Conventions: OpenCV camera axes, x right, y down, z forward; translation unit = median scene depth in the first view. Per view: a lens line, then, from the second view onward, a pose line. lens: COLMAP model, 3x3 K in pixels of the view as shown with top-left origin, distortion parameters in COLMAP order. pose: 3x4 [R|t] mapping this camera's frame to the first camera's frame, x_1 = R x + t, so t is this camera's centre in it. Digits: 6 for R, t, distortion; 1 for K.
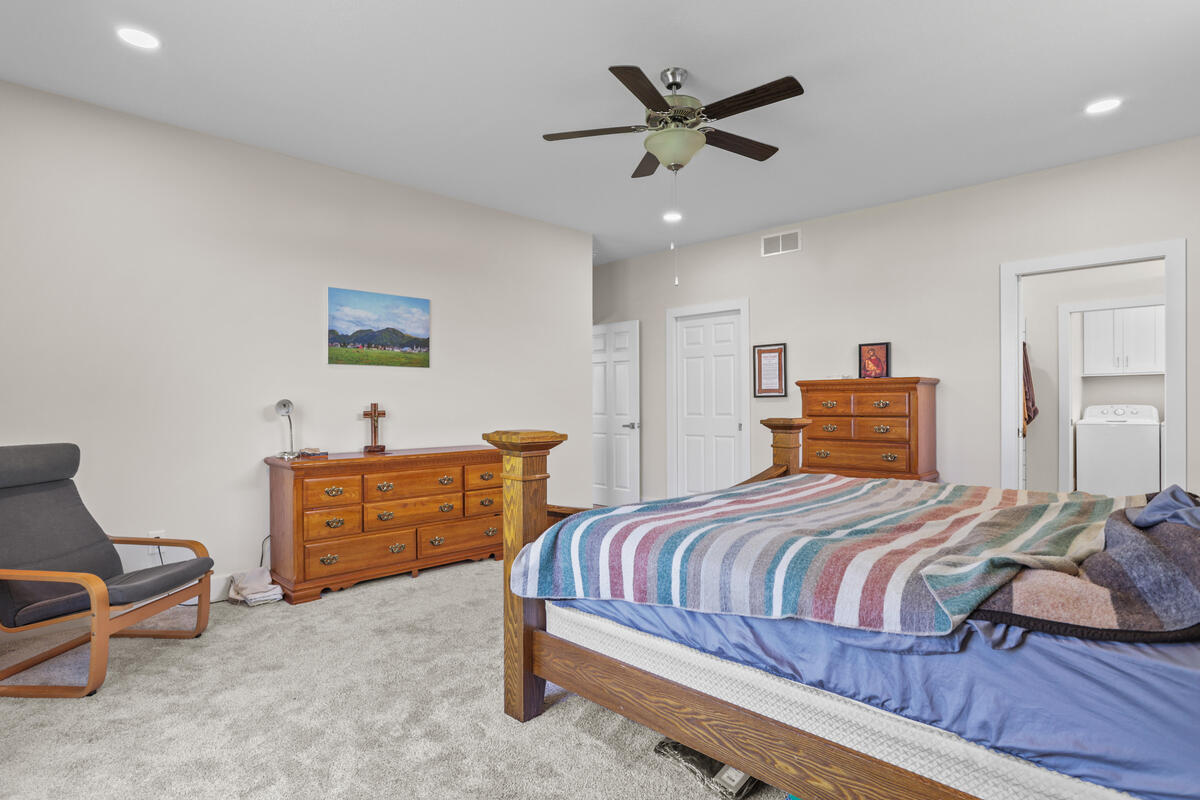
lens RADIAL K [[633.6, 0, 600.0], [0, 633.6, 400.0], [0, 0, 1]] dist [-0.087044, 0.051009]
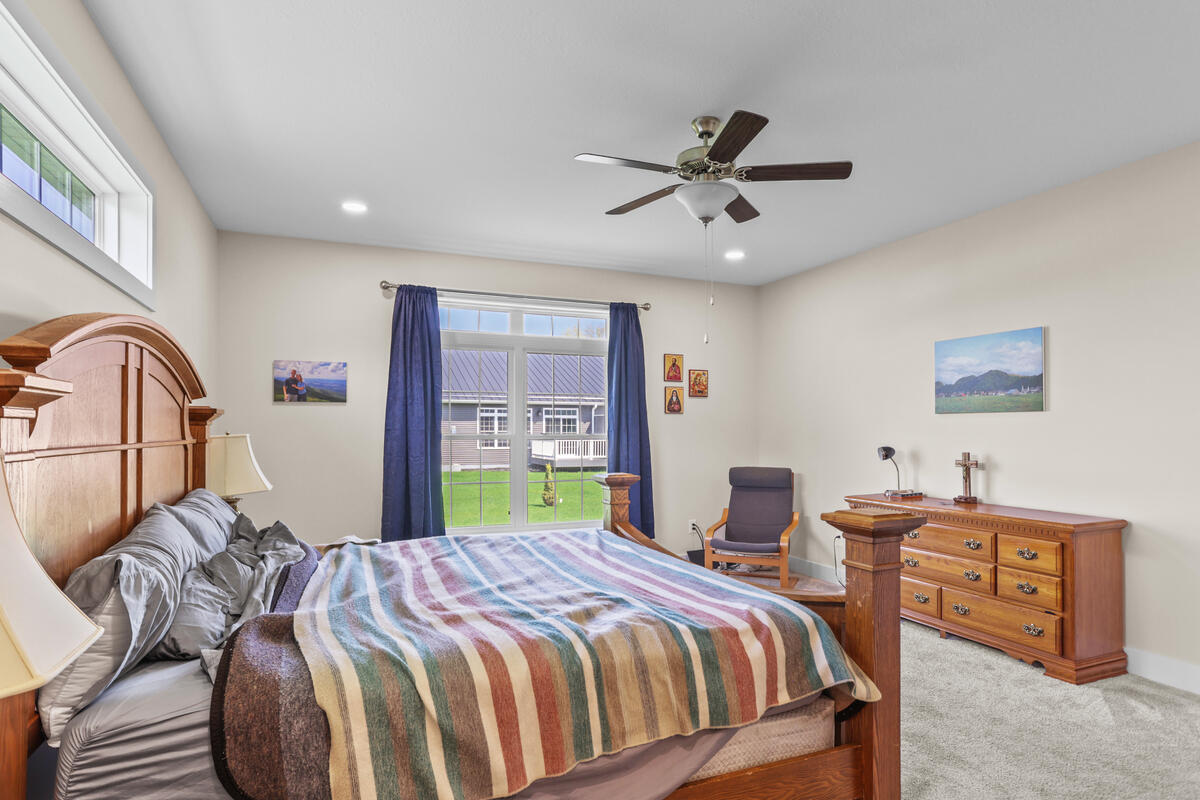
lens RADIAL K [[640.2, 0, 603.1], [0, 640.2, 432.3], [0, 0, 1]] dist [-0.087433, 0.052838]
pose [[-0.387152, 0.018126, -0.921838, 0.736193], [0.016239, 0.999786, 0.012839, -0.046936], [0.921873, -0.009999, -0.387364, 0.847171]]
